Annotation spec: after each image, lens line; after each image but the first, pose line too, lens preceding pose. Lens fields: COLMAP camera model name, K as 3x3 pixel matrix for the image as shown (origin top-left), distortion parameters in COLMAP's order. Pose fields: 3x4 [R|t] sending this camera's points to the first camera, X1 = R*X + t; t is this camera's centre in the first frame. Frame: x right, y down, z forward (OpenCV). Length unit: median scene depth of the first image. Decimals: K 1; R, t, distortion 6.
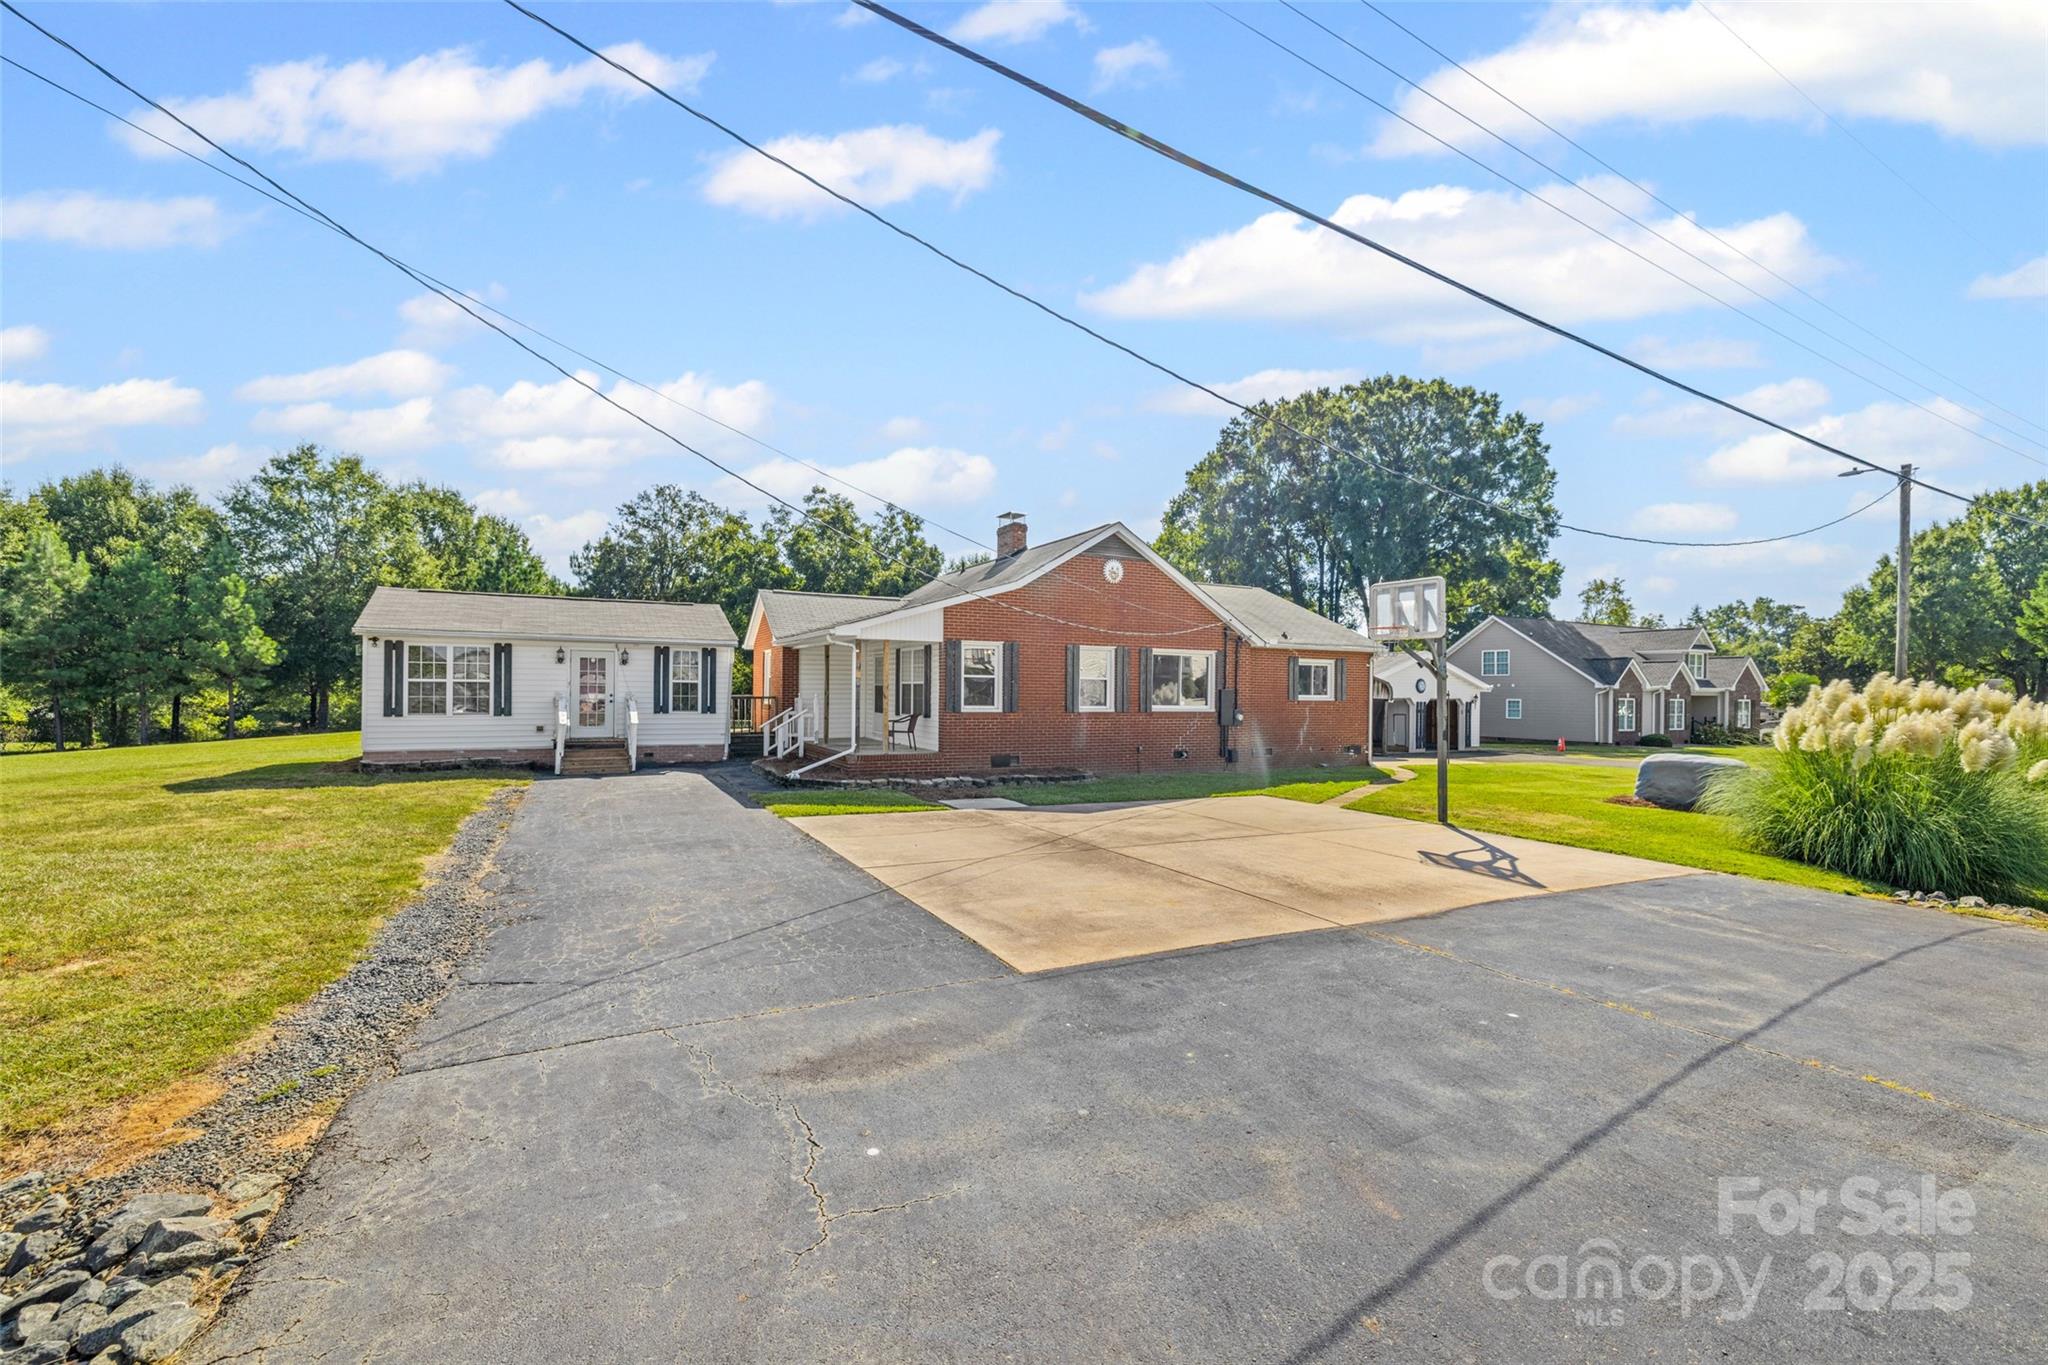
lens RADIAL K [[861.1, 0, 1024.7], [0, 861.1, 695.0], [0, 0, 1]] dist [-0.000422, 0.000212]
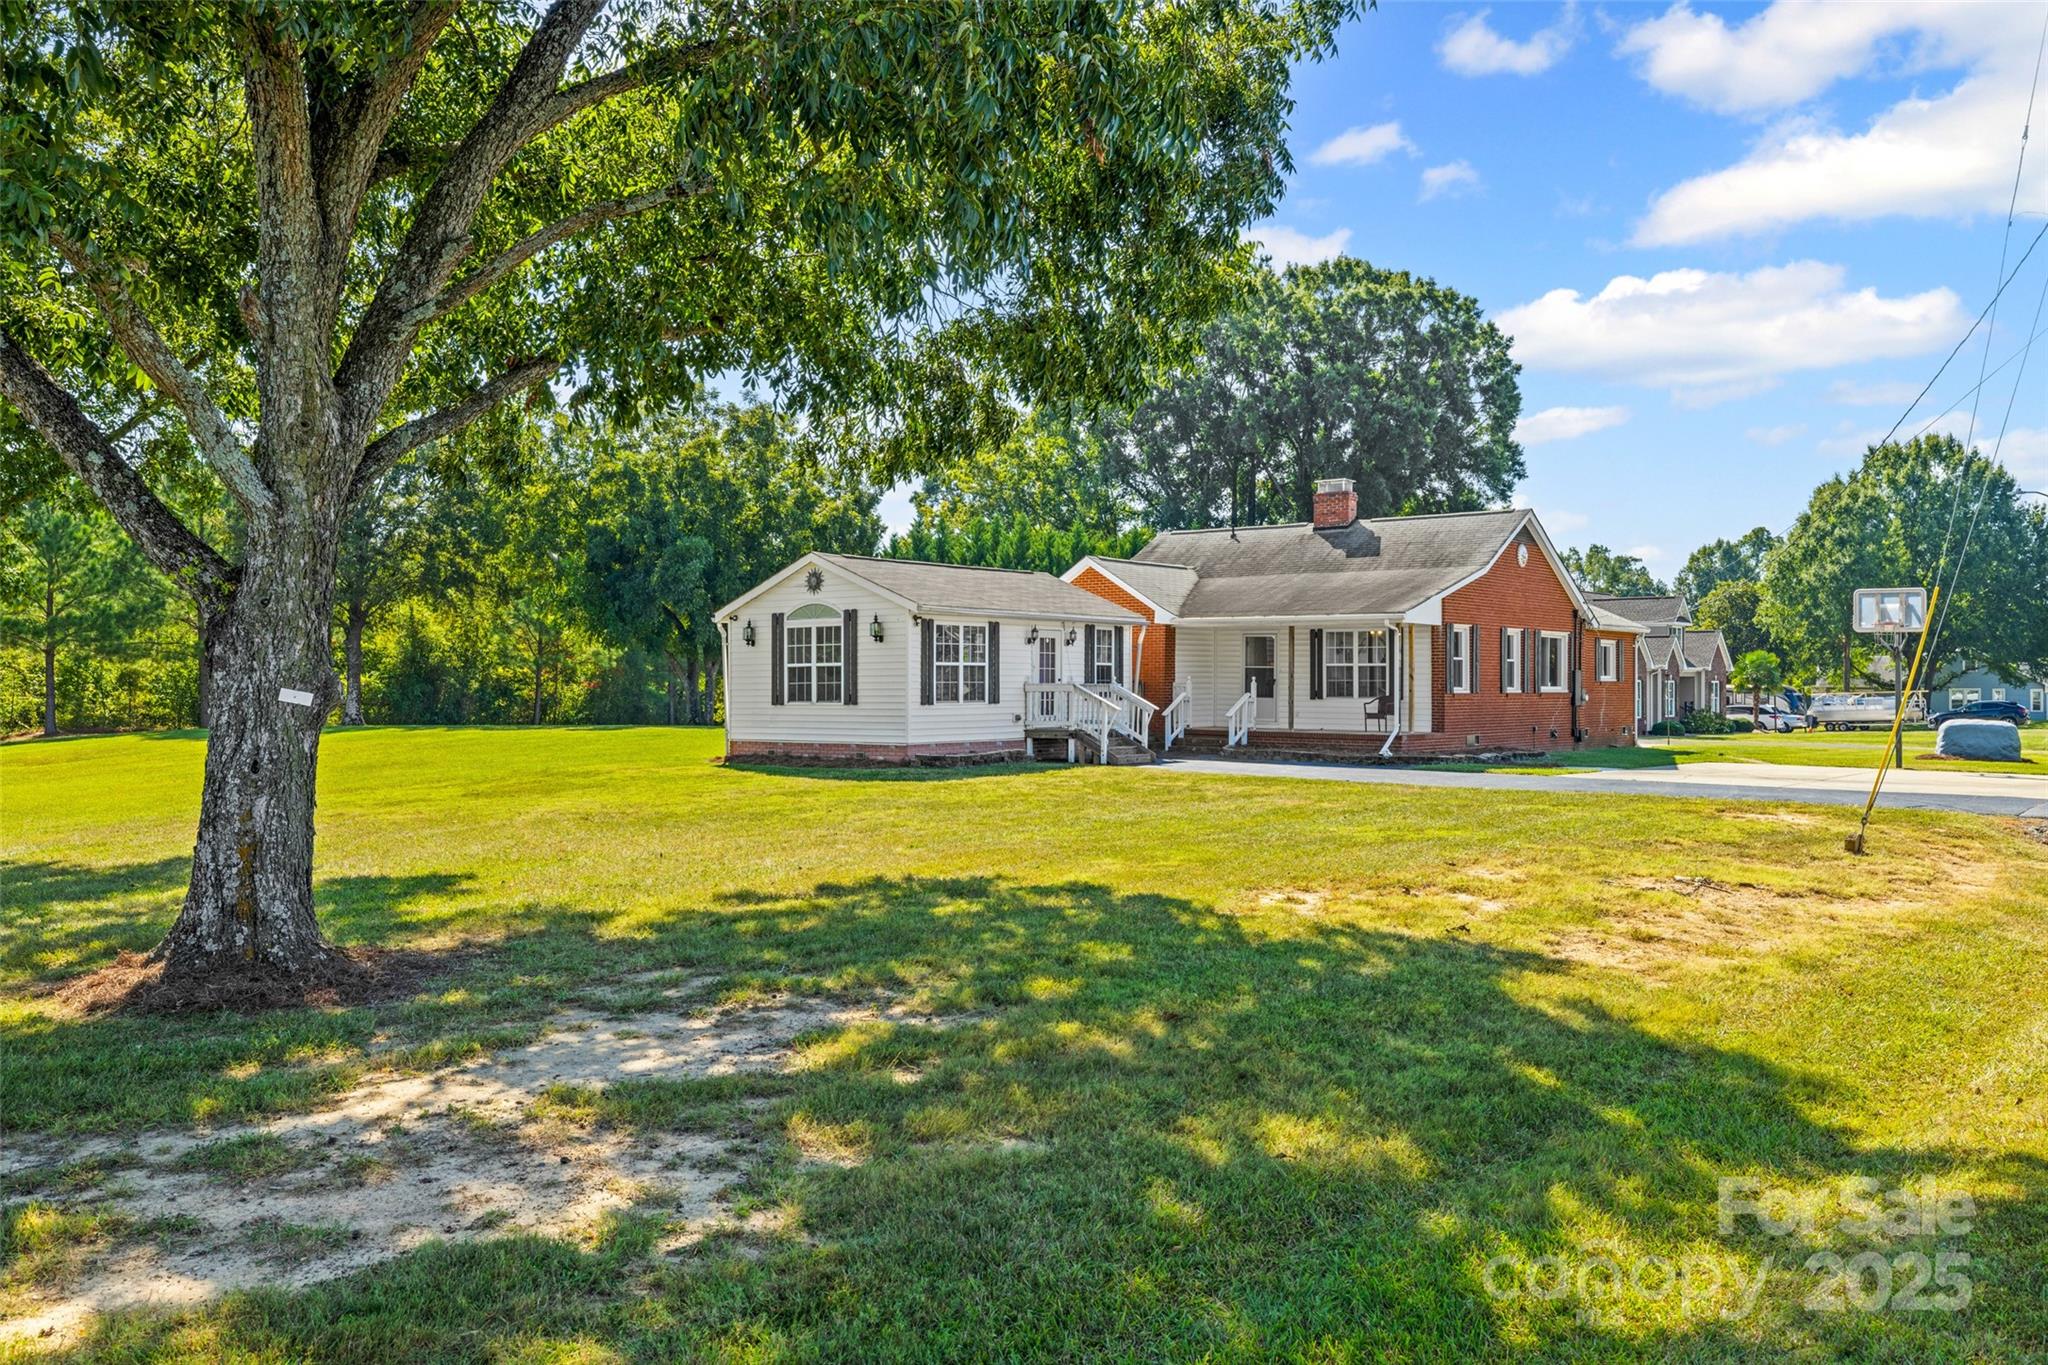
lens RADIAL K [[1554.1, 0, 1024.0], [0, 1554.1, 682.5], [0, 0, 1]] dist [-0.006442, -0.002328]
pose [[0.922966, -0.006860, 0.384821, -0.810161], [0.006848, 0.999976, 0.001401, 0.000423], [-0.384822, 0.001342, 0.922990, -0.333325]]
